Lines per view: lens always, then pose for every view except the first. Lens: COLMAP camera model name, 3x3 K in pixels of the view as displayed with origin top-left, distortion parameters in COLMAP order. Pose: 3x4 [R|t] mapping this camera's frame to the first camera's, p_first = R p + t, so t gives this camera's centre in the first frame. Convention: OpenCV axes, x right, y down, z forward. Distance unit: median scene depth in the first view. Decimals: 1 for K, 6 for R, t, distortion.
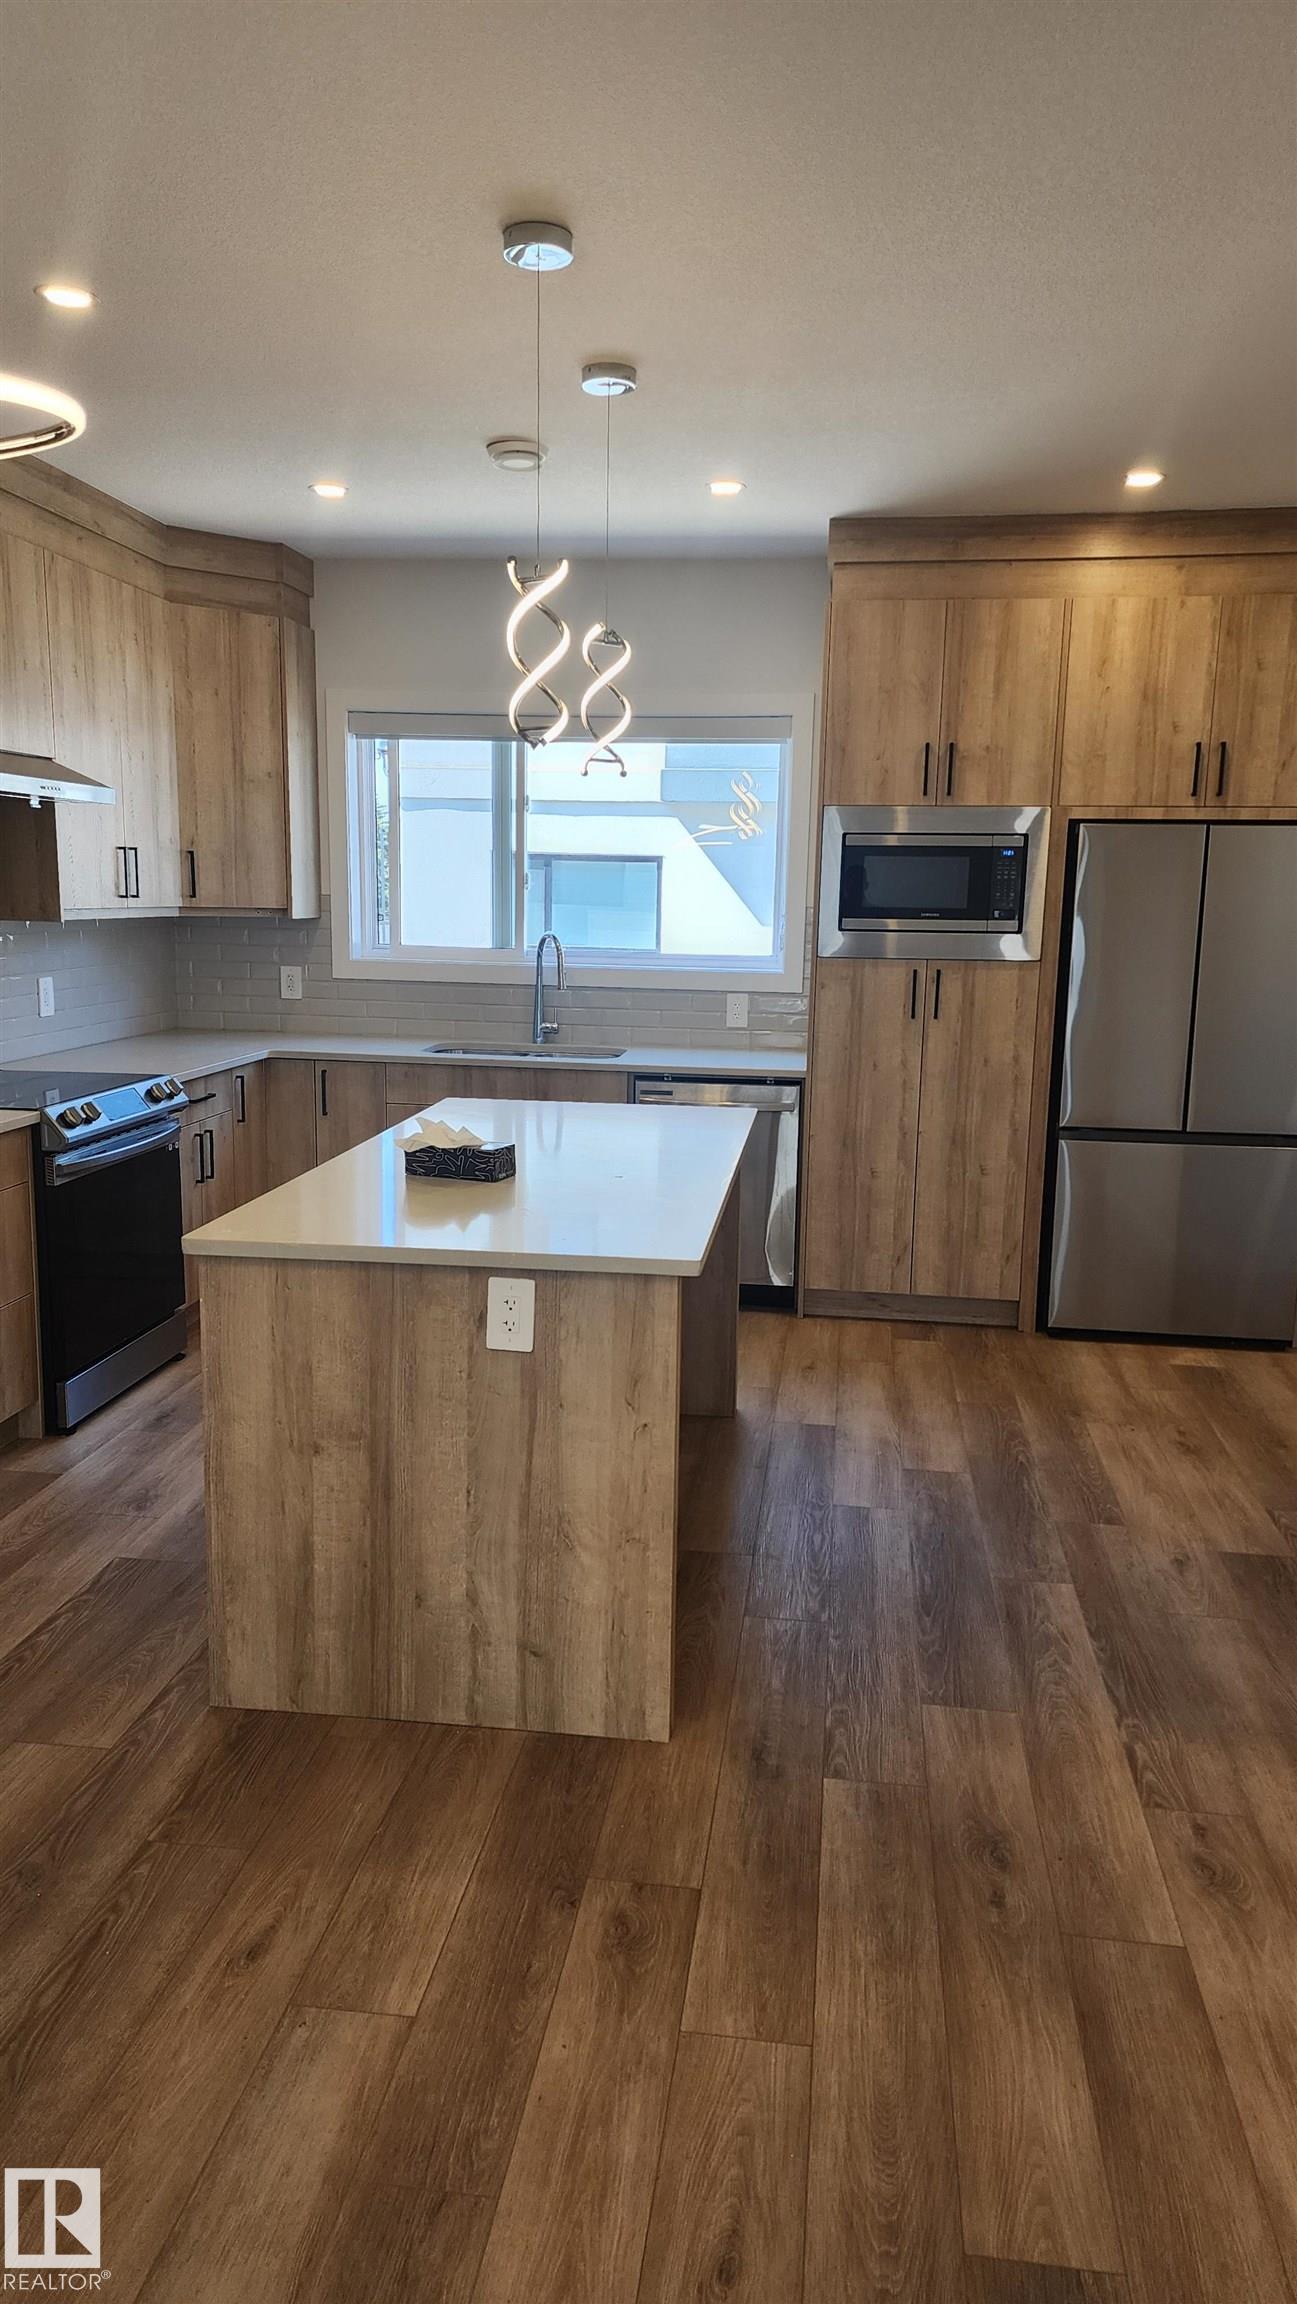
lens RADIAL K [[1539.5, 0, 652.2], [0, 1539.5, 1153.7], [0, 0, 1]] dist [0.083475, -0.012151]
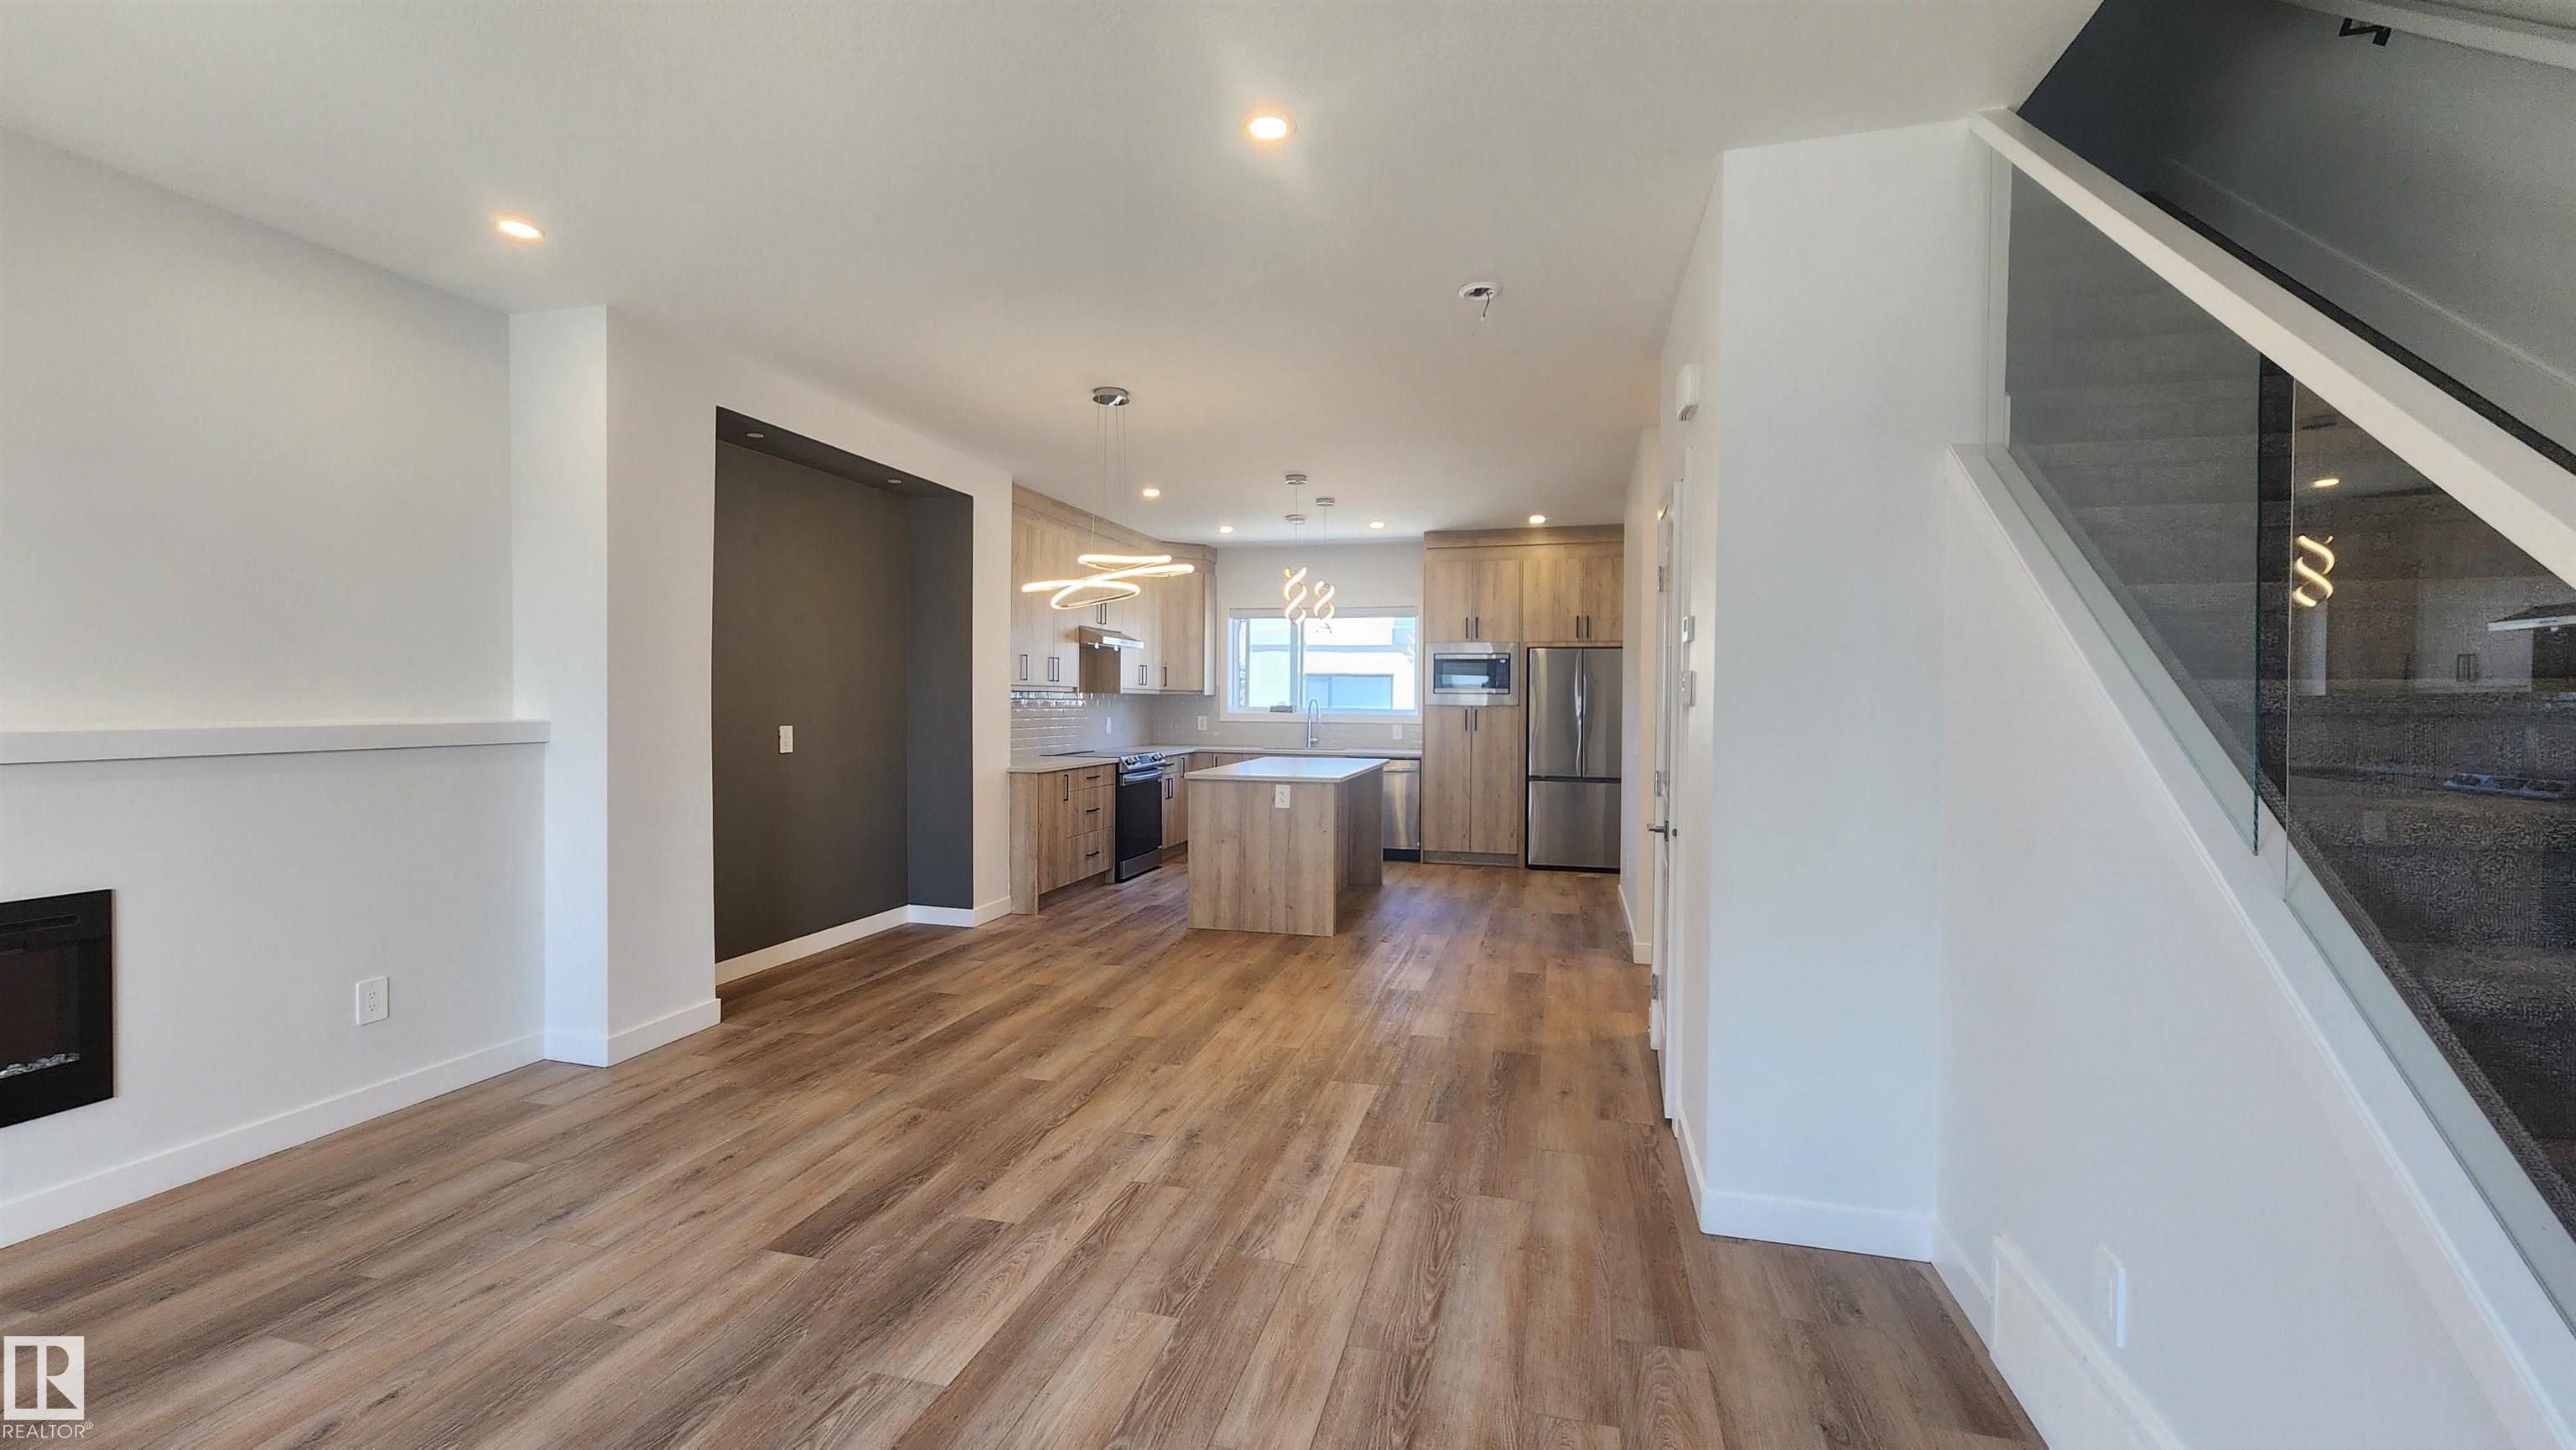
lens RADIAL K [[1066.6, 0, 1283.2], [0, 1066.6, 707.7], [0, 0, 1]] dist [0.004053, -0.001239]
pose [[0.991954, -0.010956, -0.126126, 0.103175], [-0.010279, 0.985990, -0.166486, 0.156647], [0.126183, 0.166443, 0.977944, -0.648319]]
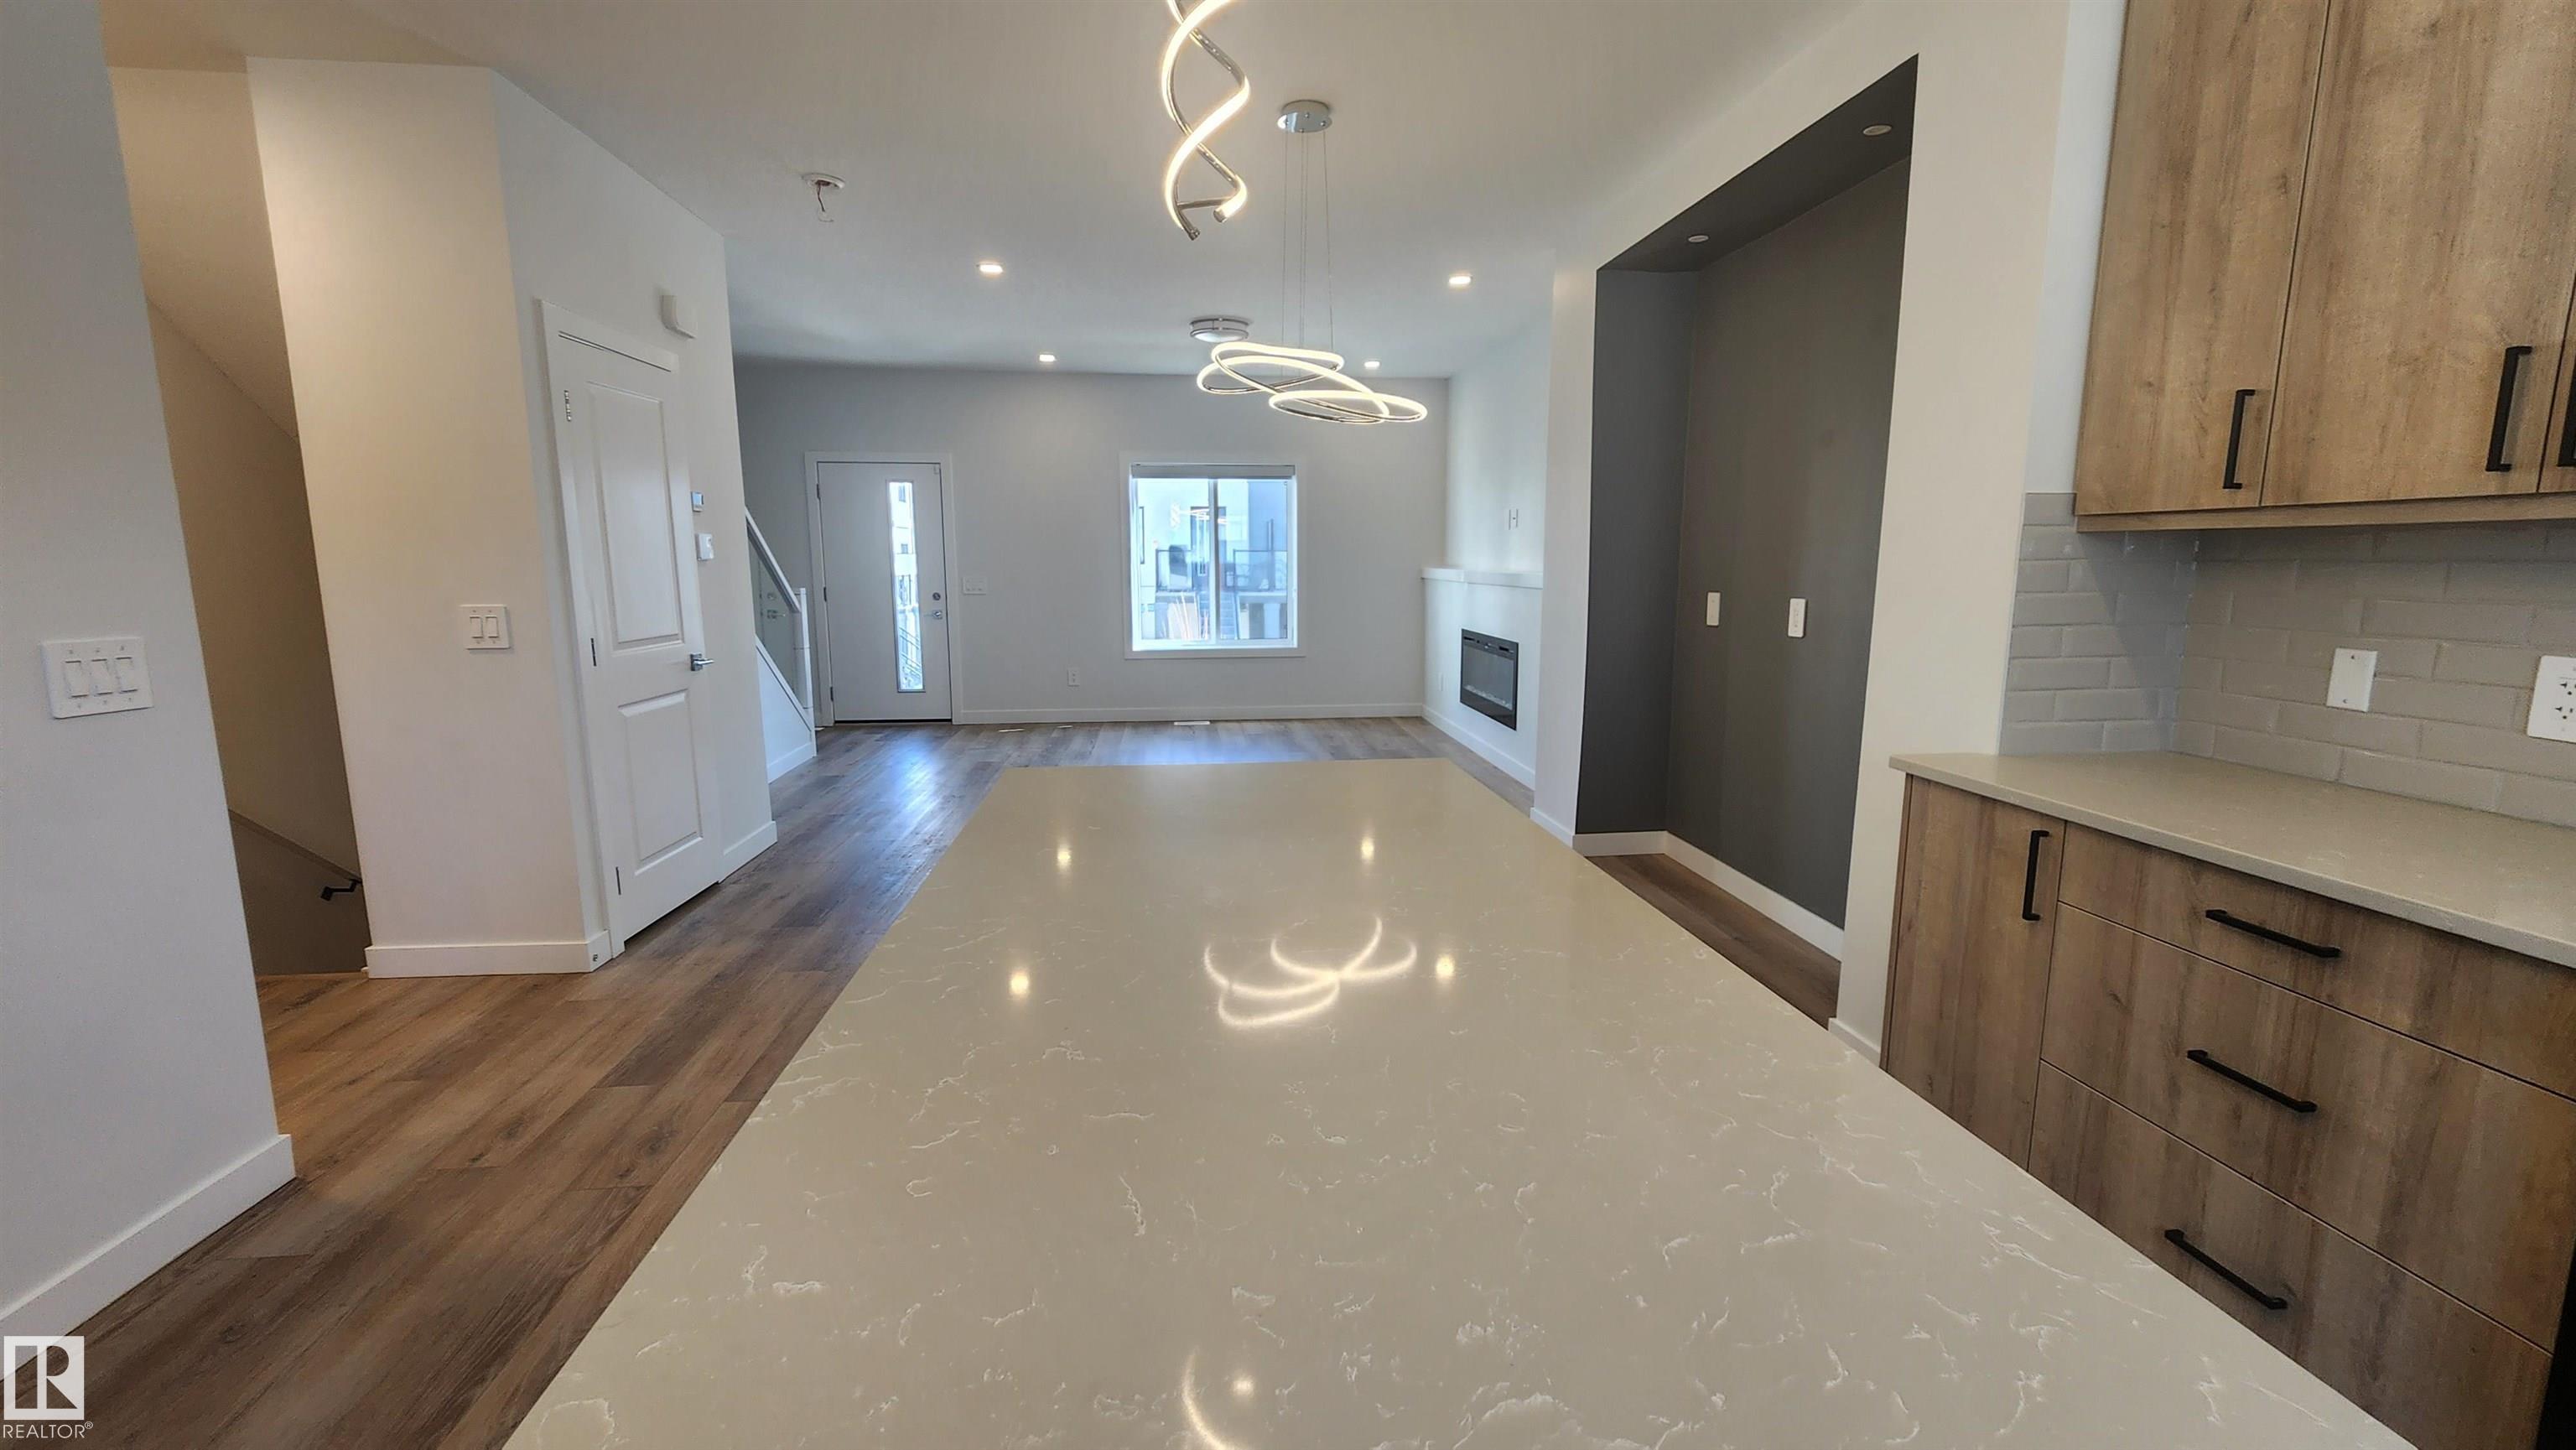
lens RADIAL K [[1066.6, 0, 1292.5], [0, 1066.6, 725.0], [0, 0, 1]] dist [0.004053, -0.001239]
pose [[-0.971664, 0.019531, -0.235559, 0.003523], [-0.057451, 0.947180, 0.315516, -0.124524], [0.229279, 0.320108, -0.919218, 0.940195]]
